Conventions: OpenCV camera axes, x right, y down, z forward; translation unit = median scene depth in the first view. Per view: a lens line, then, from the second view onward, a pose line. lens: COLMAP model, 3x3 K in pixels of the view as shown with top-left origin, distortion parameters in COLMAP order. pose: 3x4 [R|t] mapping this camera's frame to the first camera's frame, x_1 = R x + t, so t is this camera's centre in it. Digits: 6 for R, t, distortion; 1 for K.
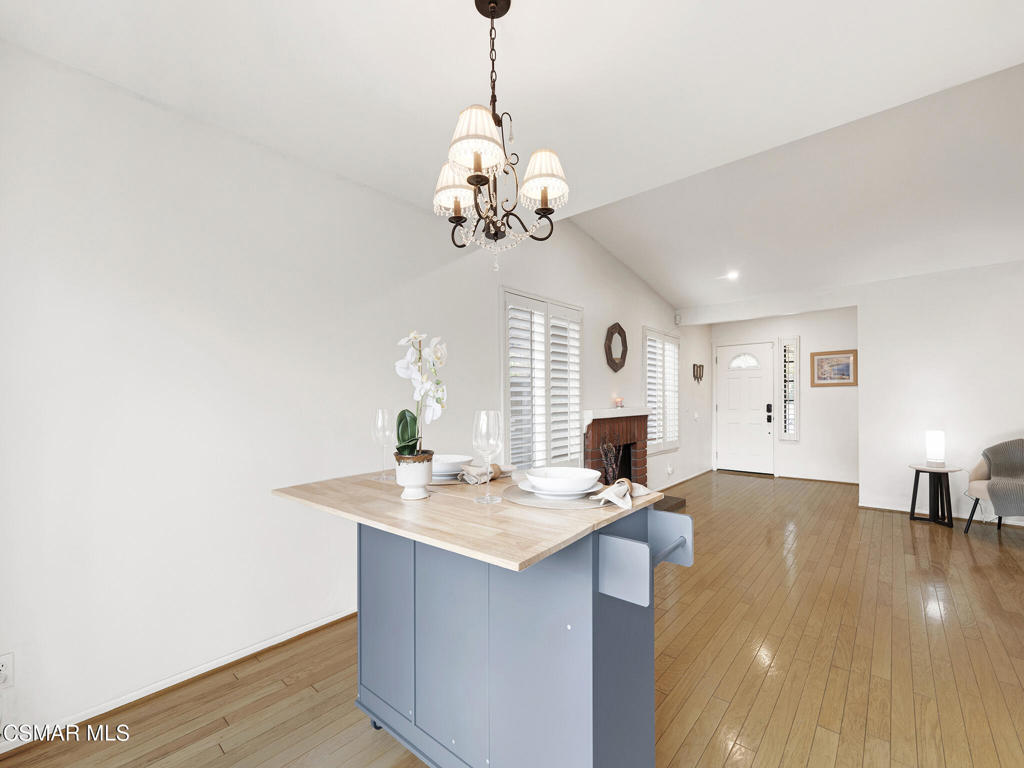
lens RADIAL K [[431.5, 0, 521.1], [0, 431.5, 394.1], [0, 0, 1]] dist [-0.011408, 0.000102]
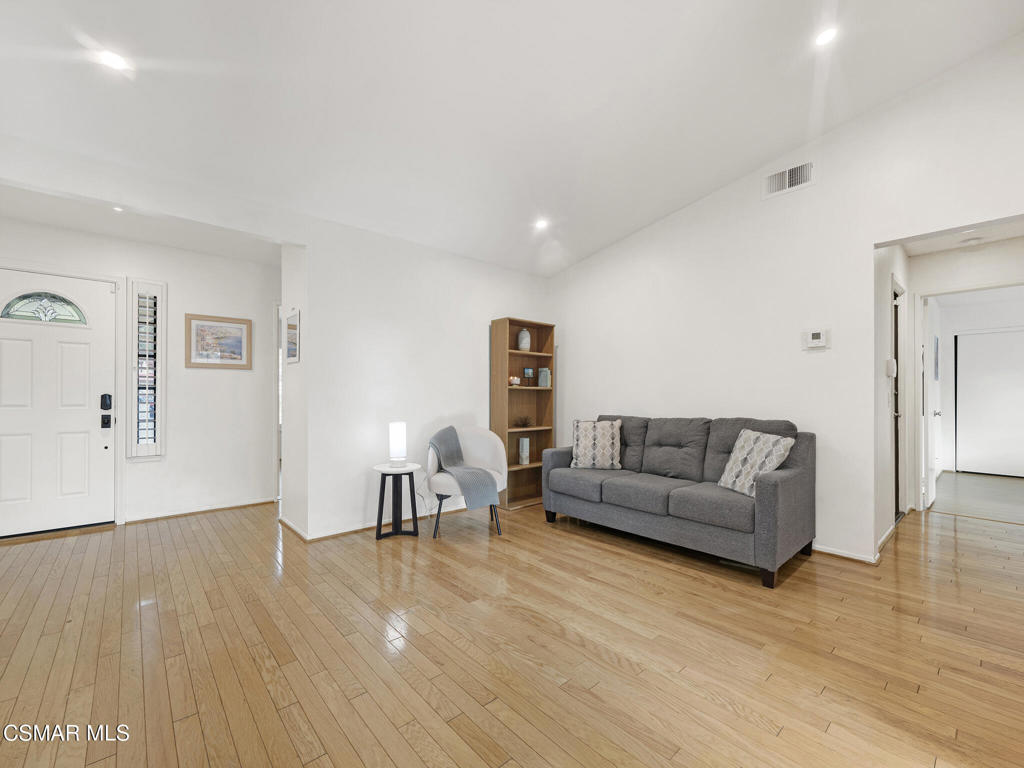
lens RADIAL K [[431.5, 0, 521.1], [0, 431.5, 394.1], [0, 0, 1]] dist [-0.011408, 0.000102]
pose [[0.133258, 0.014979, 0.990968, 0.120869], [-0.010473, 0.999851, -0.013705, 0.027308], [-0.991026, -0.008552, 0.133395, 0.442914]]
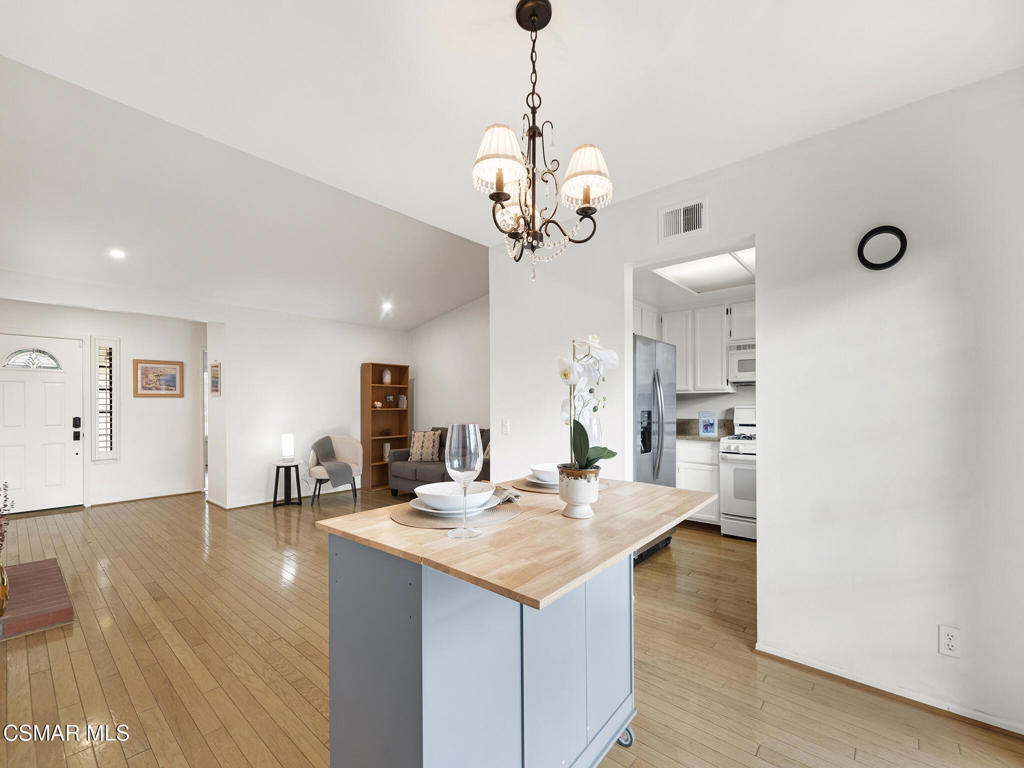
lens RADIAL K [[428.3, 0, 510.6], [0, 428.3, 402.4], [0, 0, 1]] dist [0.001467, -0.000525]
pose [[0.011561, 0.015487, 0.999813, -0.222366], [-0.004945, 0.999869, -0.015431, 0.004493], [-0.999921, -0.004766, 0.011636, 0.208401]]
